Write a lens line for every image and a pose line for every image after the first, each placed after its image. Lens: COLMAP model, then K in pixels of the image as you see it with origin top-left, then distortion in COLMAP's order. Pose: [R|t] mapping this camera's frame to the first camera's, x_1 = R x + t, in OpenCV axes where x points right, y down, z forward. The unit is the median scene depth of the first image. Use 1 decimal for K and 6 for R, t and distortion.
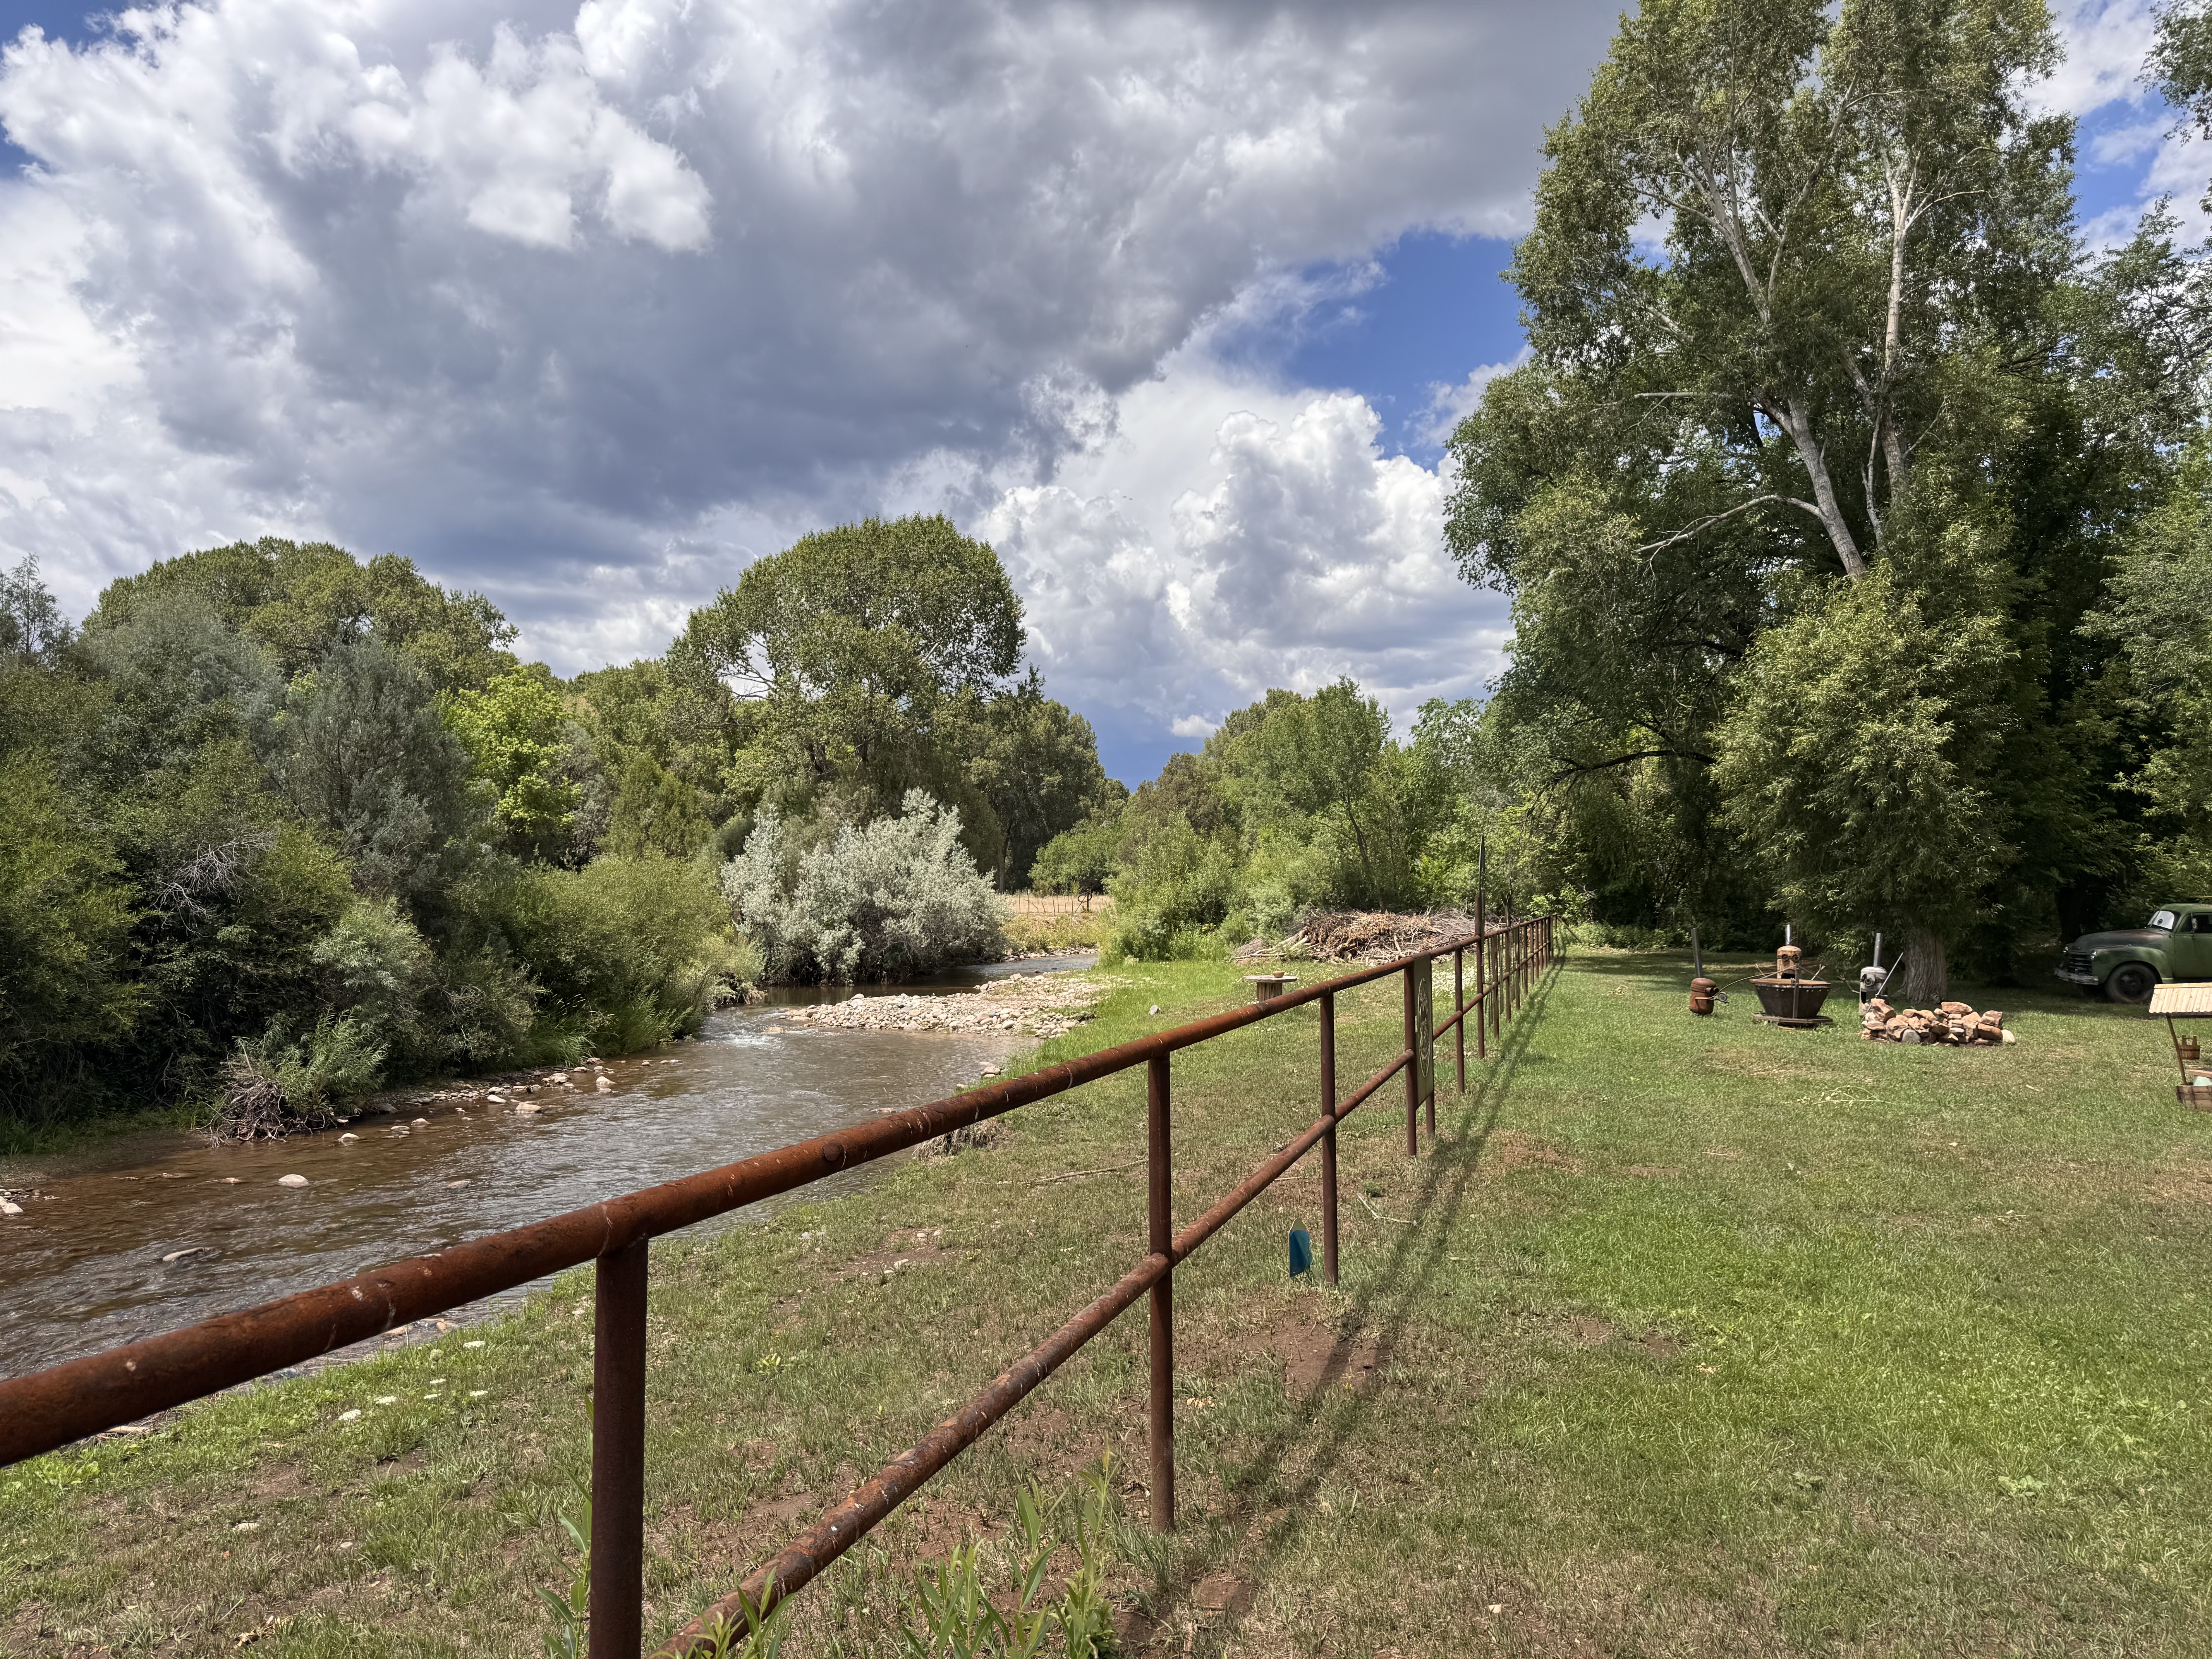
lens RADIAL K [[1550.0, 0, 1093.5], [0, 1550.0, 822.9], [0, 0, 1]] dist [0.177425, -0.333727]
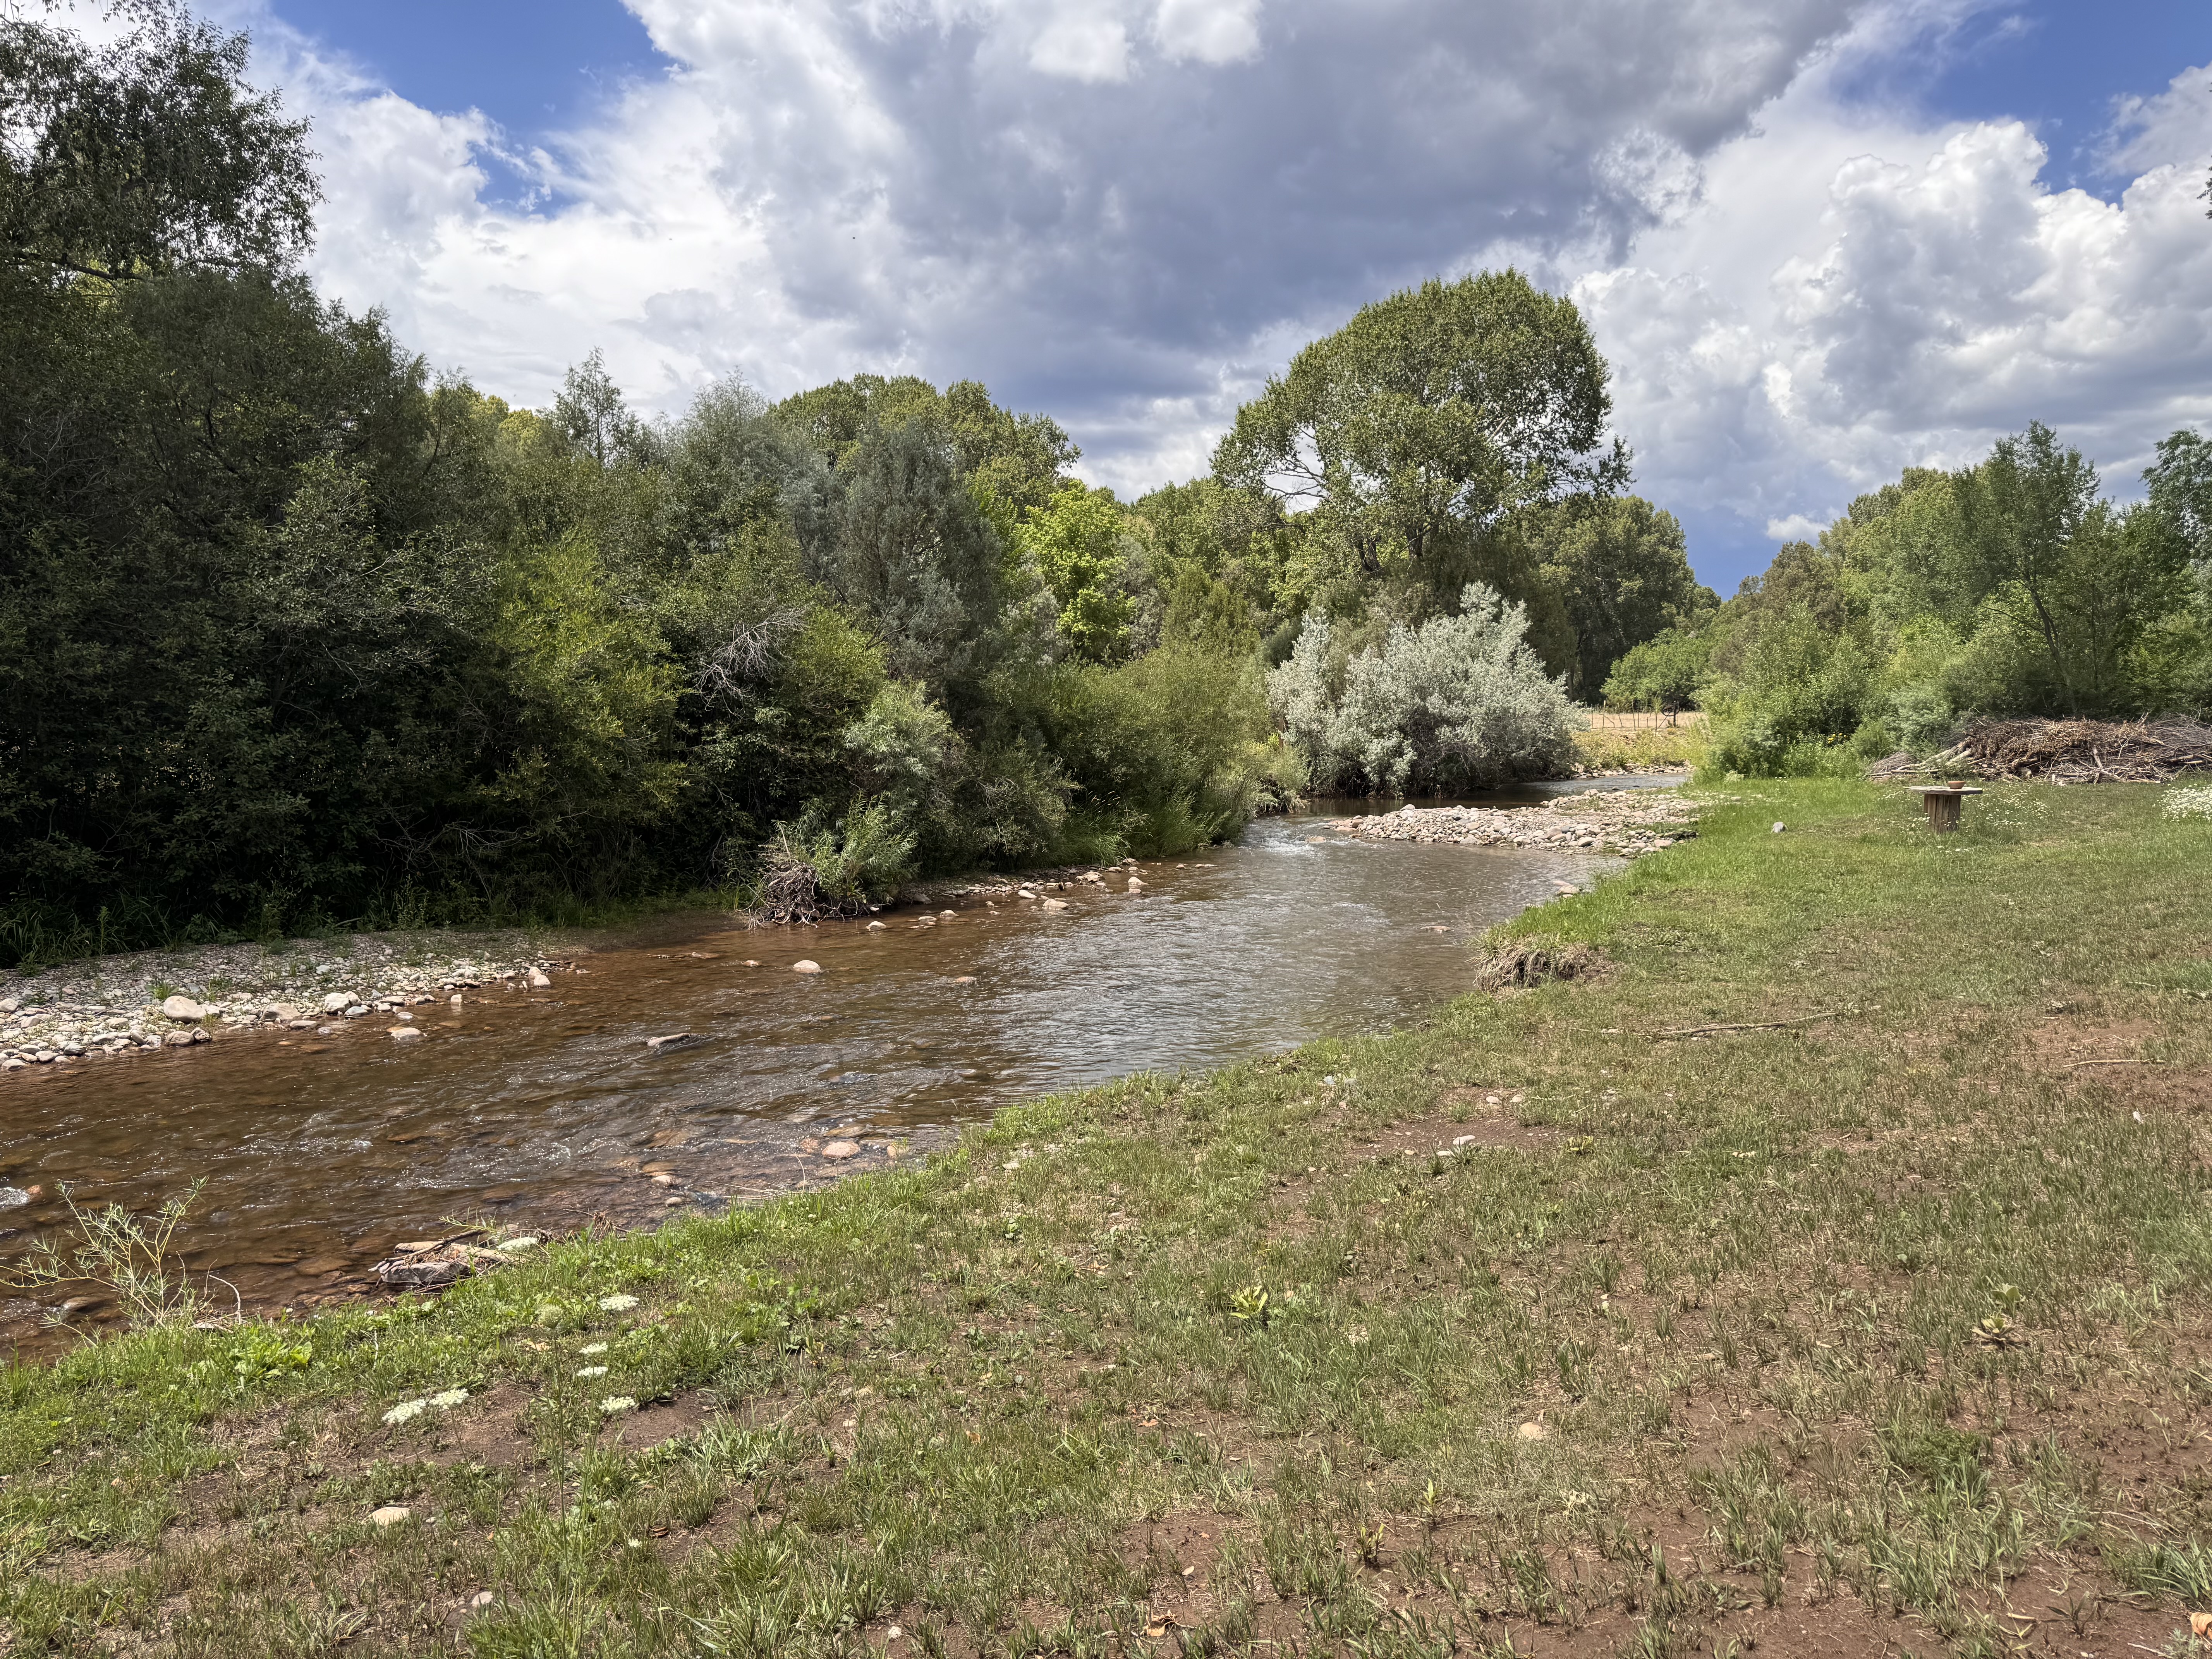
lens RADIAL K [[1499.5, 0, 1106.0], [0, 1499.5, 829.5], [0, 0, 1]] dist [0.120054, -0.200673]
pose [[0.939311, 0.023898, -0.342233, -0.013008], [0.014899, 0.993788, 0.110287, 0.020175], [0.342742, -0.108693, 0.933120, 0.097437]]
